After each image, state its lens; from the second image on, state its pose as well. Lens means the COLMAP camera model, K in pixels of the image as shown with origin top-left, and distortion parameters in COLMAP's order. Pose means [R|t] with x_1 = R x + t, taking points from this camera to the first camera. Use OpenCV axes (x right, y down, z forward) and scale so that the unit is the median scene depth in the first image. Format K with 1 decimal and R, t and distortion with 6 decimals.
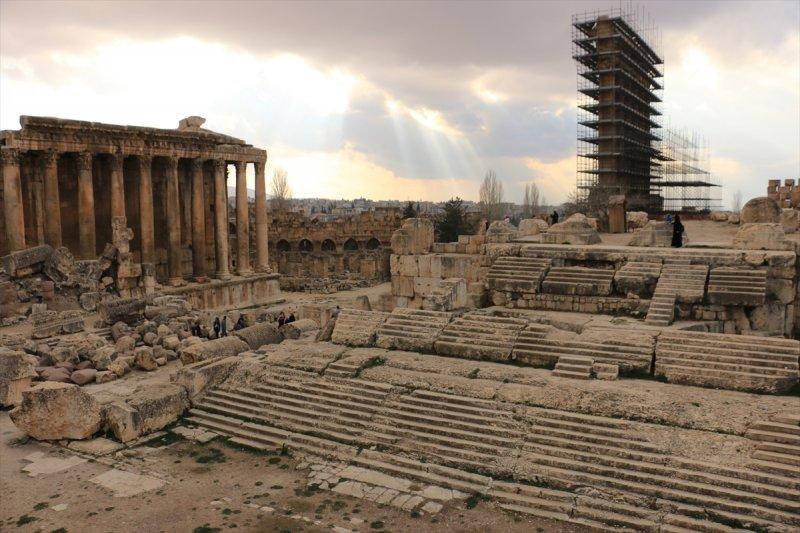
lens RADIAL K [[643.4, 0, 400.0], [0, 643.4, 266.5], [0, 0, 1]] dist [-0.181714, 0.148327]
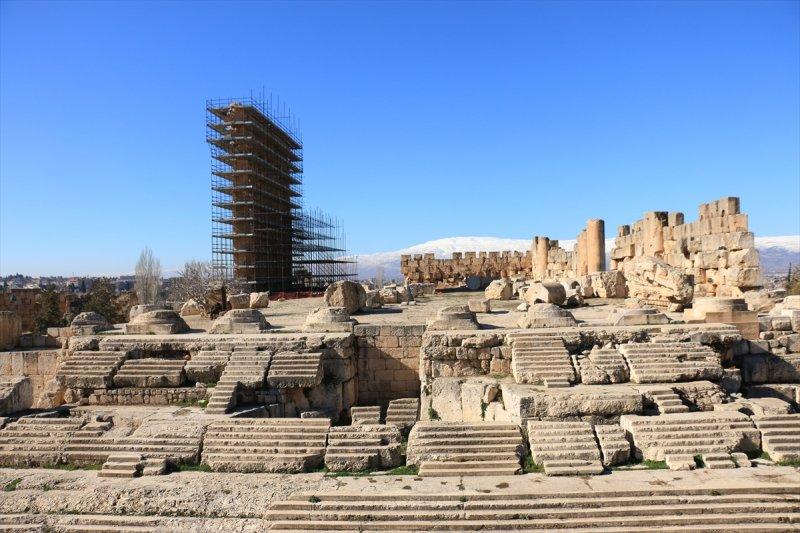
lens RADIAL K [[643.4, 0, 400.0], [0, 643.4, 266.5], [0, 0, 1]] dist [-0.181714, 0.148327]
pose [[0.878569, -0.006790, 0.477567, 0.173659], [0.061497, 0.993184, -0.099014, -0.024564], [-0.473640, 0.116359, 0.872998, -0.077371]]
